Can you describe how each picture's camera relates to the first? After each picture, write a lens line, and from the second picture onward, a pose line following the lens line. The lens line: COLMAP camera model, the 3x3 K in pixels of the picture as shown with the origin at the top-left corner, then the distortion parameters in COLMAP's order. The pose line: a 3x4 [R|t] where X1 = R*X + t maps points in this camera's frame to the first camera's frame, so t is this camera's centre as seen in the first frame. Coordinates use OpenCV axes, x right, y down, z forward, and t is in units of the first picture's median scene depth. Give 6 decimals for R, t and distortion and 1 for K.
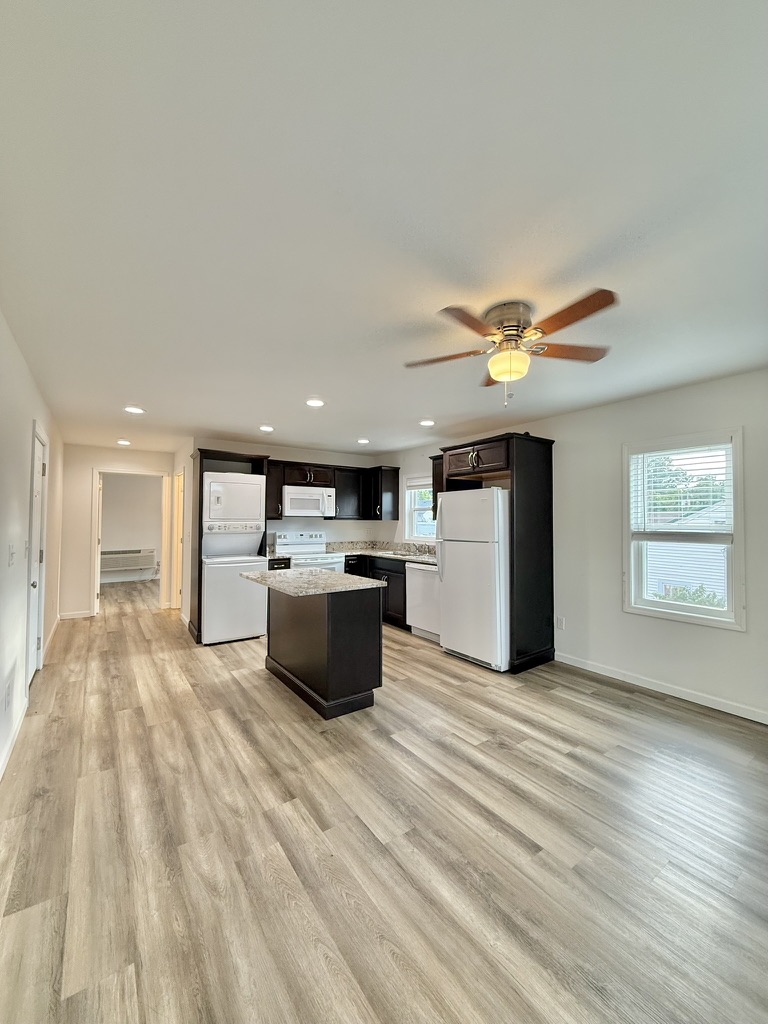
lens RADIAL K [[405.0, 0, 383.7], [0, 405.0, 511.6], [0, 0, 1]] dist [0.001994, -0.001349]
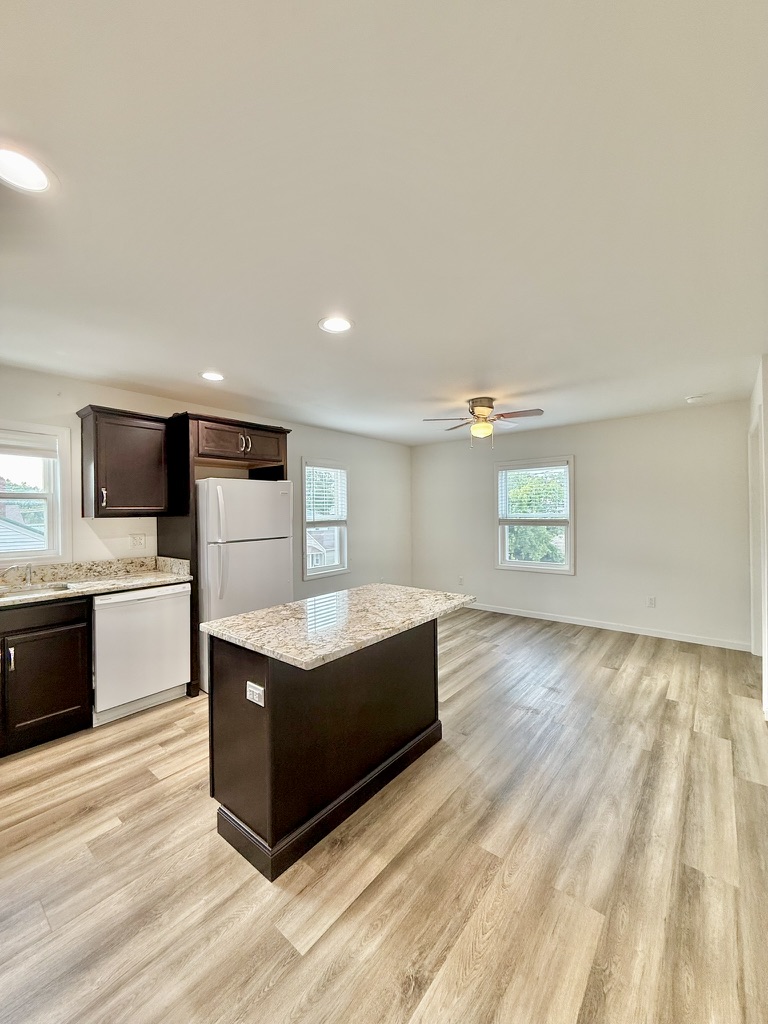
lens RADIAL K [[405.0, 0, 384.7], [0, 405.0, 512.8], [0, 0, 1]] dist [0.001994, -0.001349]
pose [[-0.264709, -0.004479, 0.964318, -0.626678], [-0.011109, 0.999937, 0.001595, 0.011871], [-0.964264, -0.010291, -0.264742, 0.882081]]
